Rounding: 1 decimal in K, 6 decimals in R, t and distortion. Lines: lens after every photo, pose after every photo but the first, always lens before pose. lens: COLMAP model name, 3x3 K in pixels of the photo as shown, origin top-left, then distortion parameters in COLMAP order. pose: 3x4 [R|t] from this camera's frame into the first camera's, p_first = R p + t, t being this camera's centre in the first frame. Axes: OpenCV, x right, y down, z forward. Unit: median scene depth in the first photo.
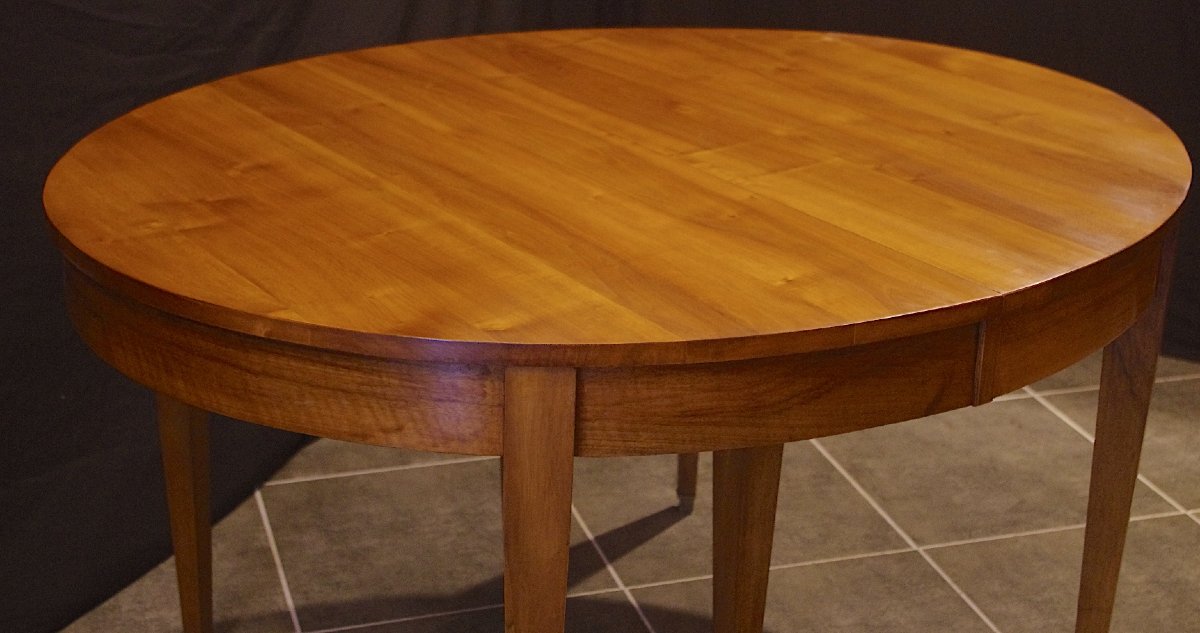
lens RADIAL K [[1857.5, 0, 635.0], [0, 1857.5, 254.6], [0, 0, 1]] dist [0.017058, 0.000000]
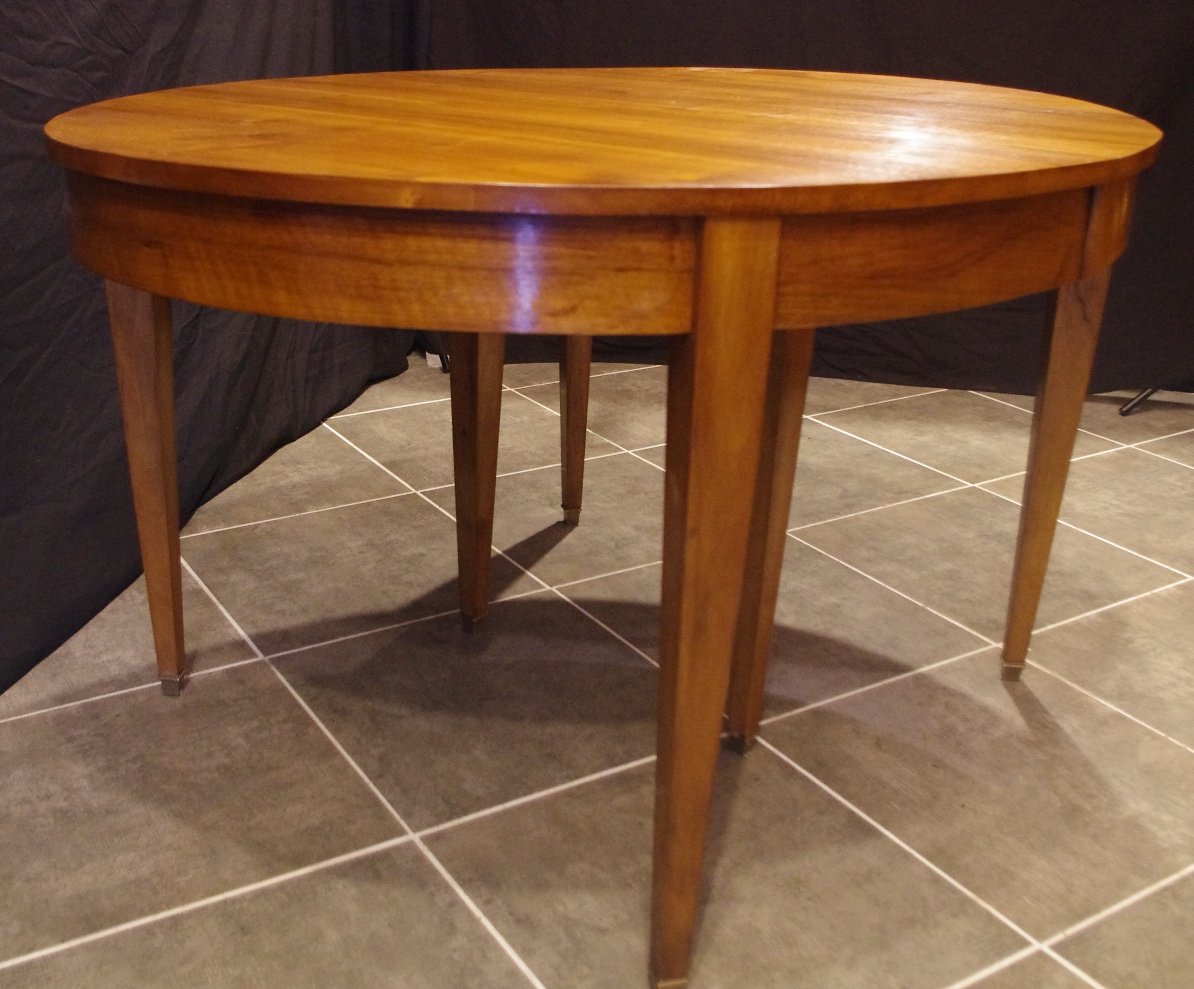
lens RADIAL K [[1334.8, 0, 515.3], [0, 1334.8, 438.9], [0, 0, 1]] dist [-0.076482, 0.000000]
pose [[0.976312, -0.081382, 0.200479, -0.236280], [0.083643, 0.996492, -0.002819, 0.128628], [-0.199546, 0.019521, 0.979694, 0.338993]]
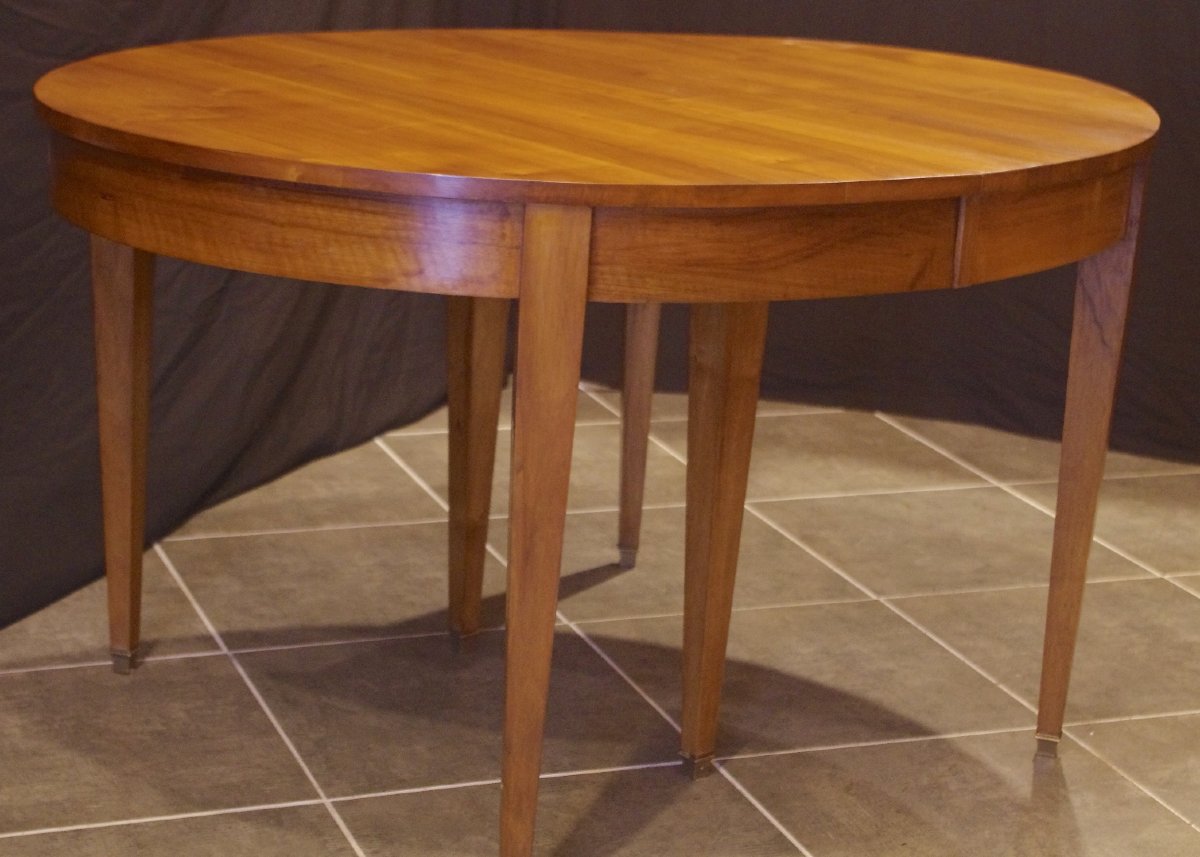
lens RADIAL K [[2508.7, 0, 601.2], [0, 2508.7, 436.8], [0, 0, 1]] dist [0.046929, 0.000000]
pose [[0.997995, 0.011593, 0.062226, -0.094427], [-0.006789, 0.997018, -0.076869, 0.250059], [-0.062931, 0.076292, 0.995098, -0.358099]]
